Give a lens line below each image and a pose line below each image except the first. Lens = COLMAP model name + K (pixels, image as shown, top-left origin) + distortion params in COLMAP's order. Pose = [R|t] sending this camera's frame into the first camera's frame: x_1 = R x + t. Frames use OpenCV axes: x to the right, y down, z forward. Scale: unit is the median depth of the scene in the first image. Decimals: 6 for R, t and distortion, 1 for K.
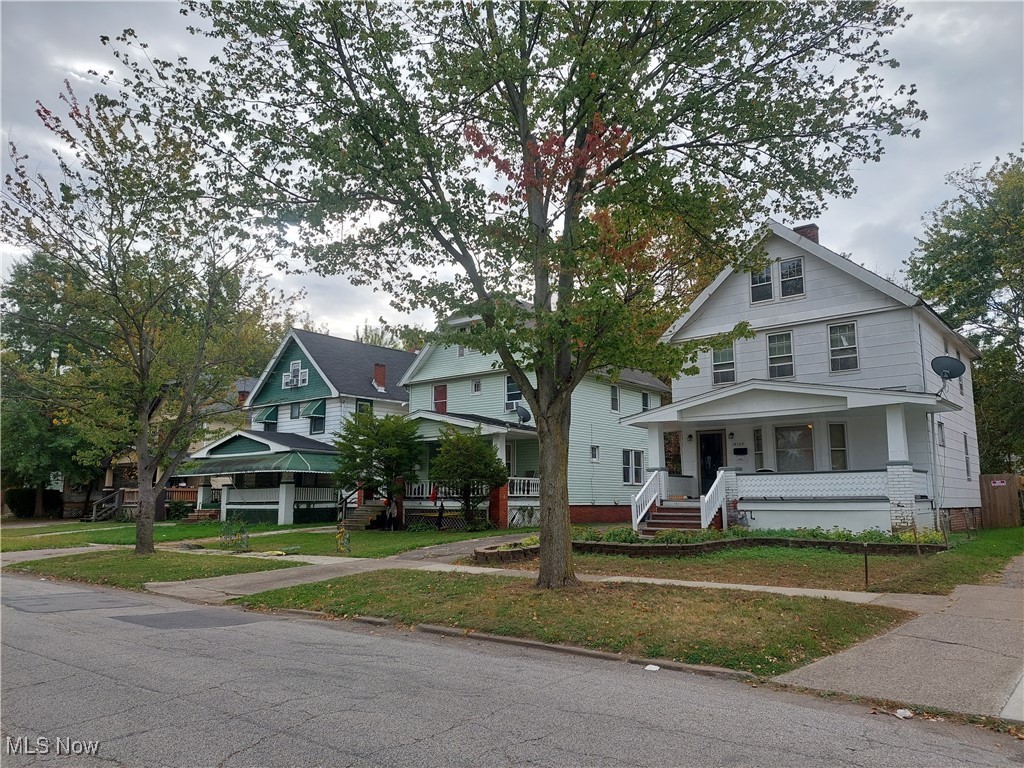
lens RADIAL K [[732.6, 0, 512.0], [0, 732.6, 384.0], [0, 0, 1]] dist [0.005471, 0.000754]
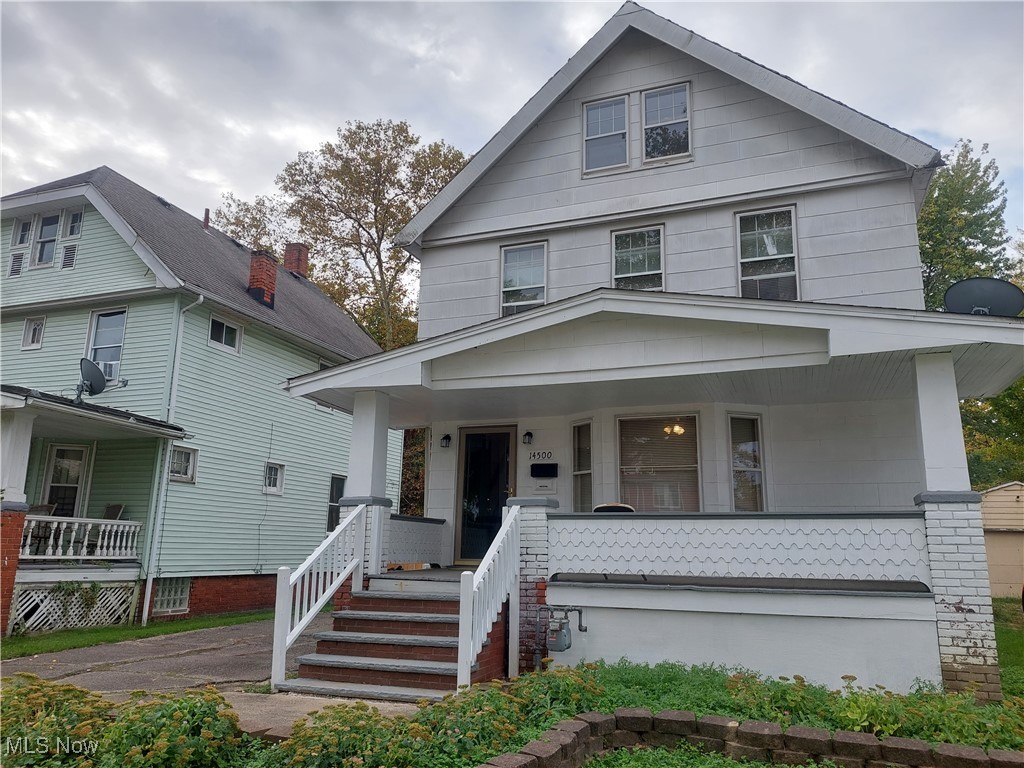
lens RADIAL K [[745.8, 0, 512.0], [0, 745.8, 384.0], [0, 0, 1]] dist [0.050742, -0.004787]
pose [[0.946279, 0.083581, 0.312361, 0.144799], [-0.063862, 0.995296, -0.072853, 0.078422], [-0.316981, 0.048991, 0.947166, 0.585245]]
